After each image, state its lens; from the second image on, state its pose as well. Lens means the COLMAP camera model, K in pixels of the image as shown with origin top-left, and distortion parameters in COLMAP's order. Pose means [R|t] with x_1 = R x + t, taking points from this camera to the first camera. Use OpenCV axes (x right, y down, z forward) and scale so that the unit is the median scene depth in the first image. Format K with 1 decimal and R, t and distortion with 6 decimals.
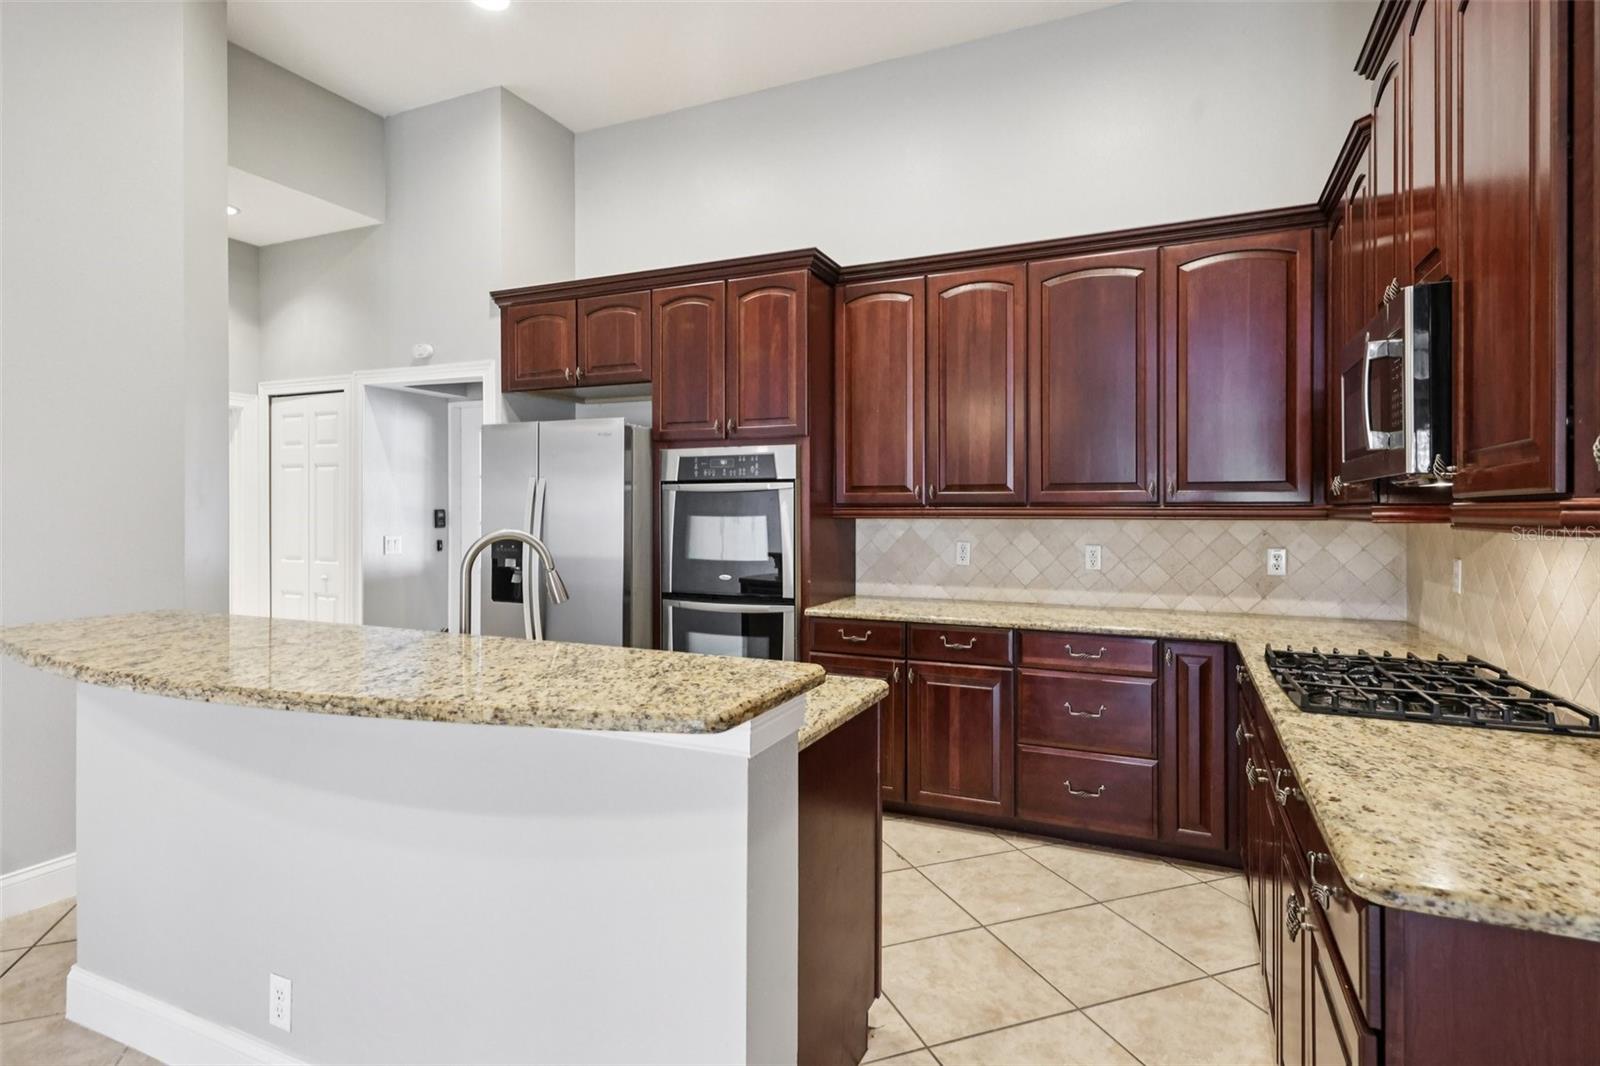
lens RADIAL K [[836.4, 0, 807.3], [0, 836.4, 517.3], [0, 0, 1]] dist [0.020079, -0.005474]
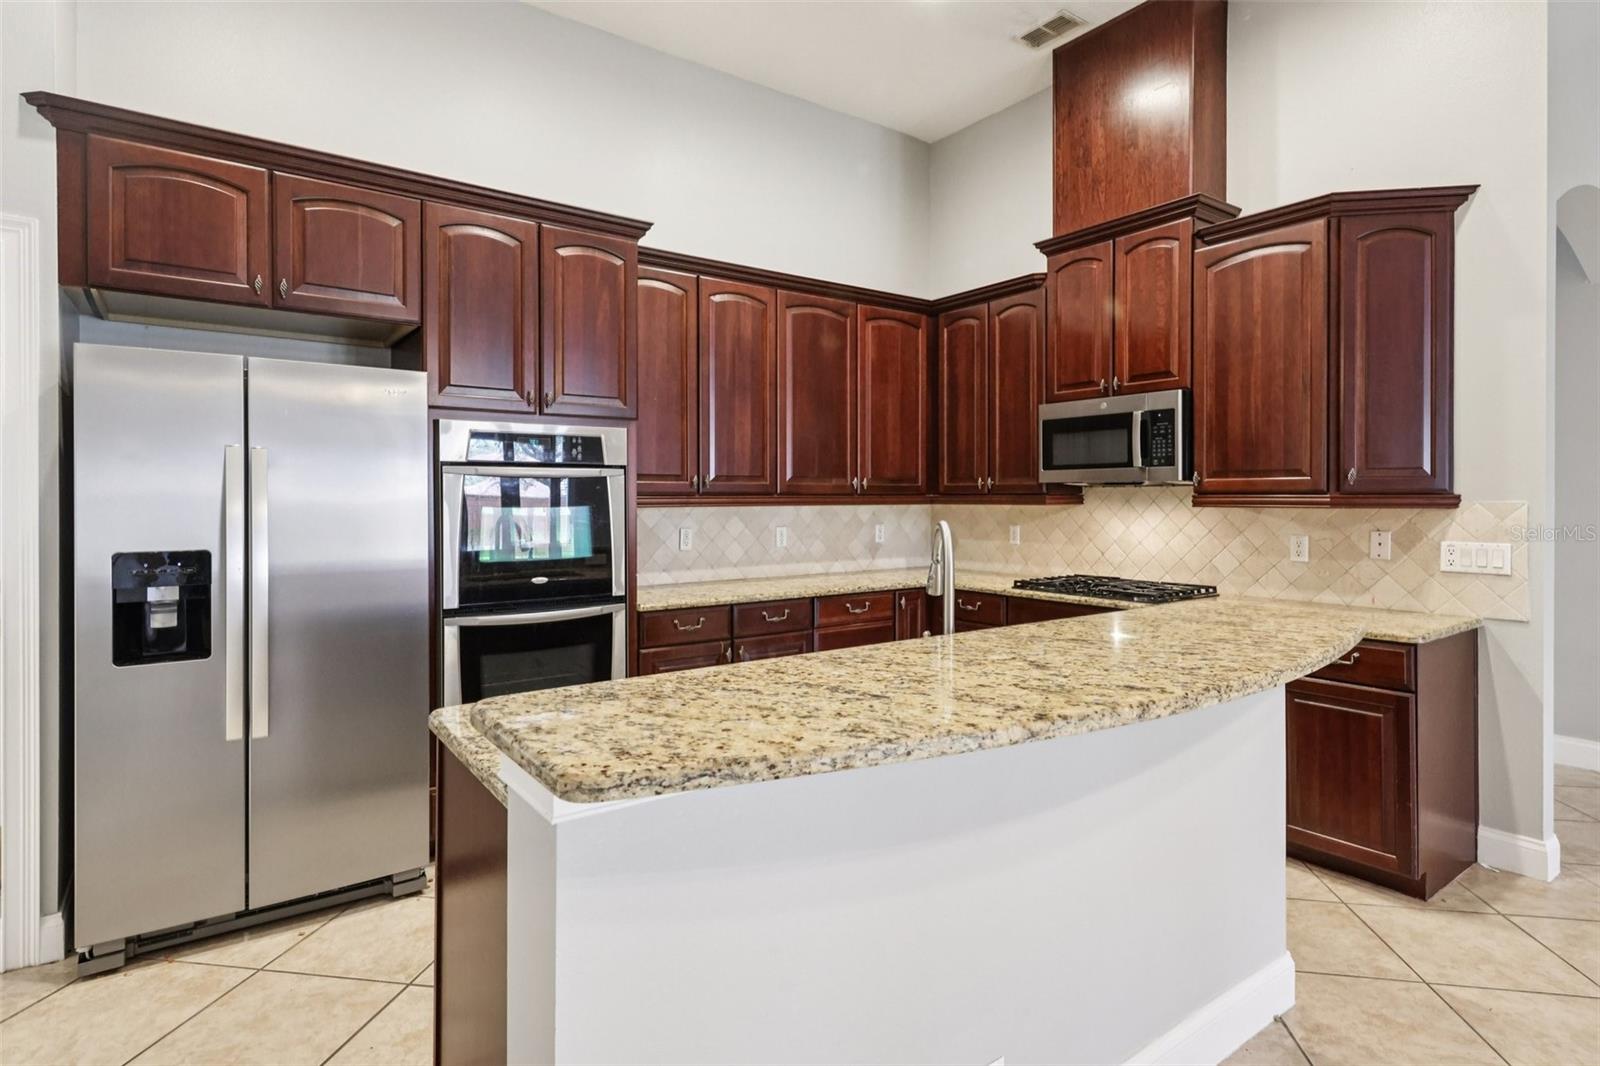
lens RADIAL K [[836.4, 0, 798.2], [0, 836.4, 501.8], [0, 0, 1]] dist [0.020079, -0.005474]
pose [[0.492800, -0.007673, 0.870109, -0.714949], [0.010391, 0.999942, 0.002933, -0.006538], [-0.870081, 0.007596, 0.492851, 0.377304]]
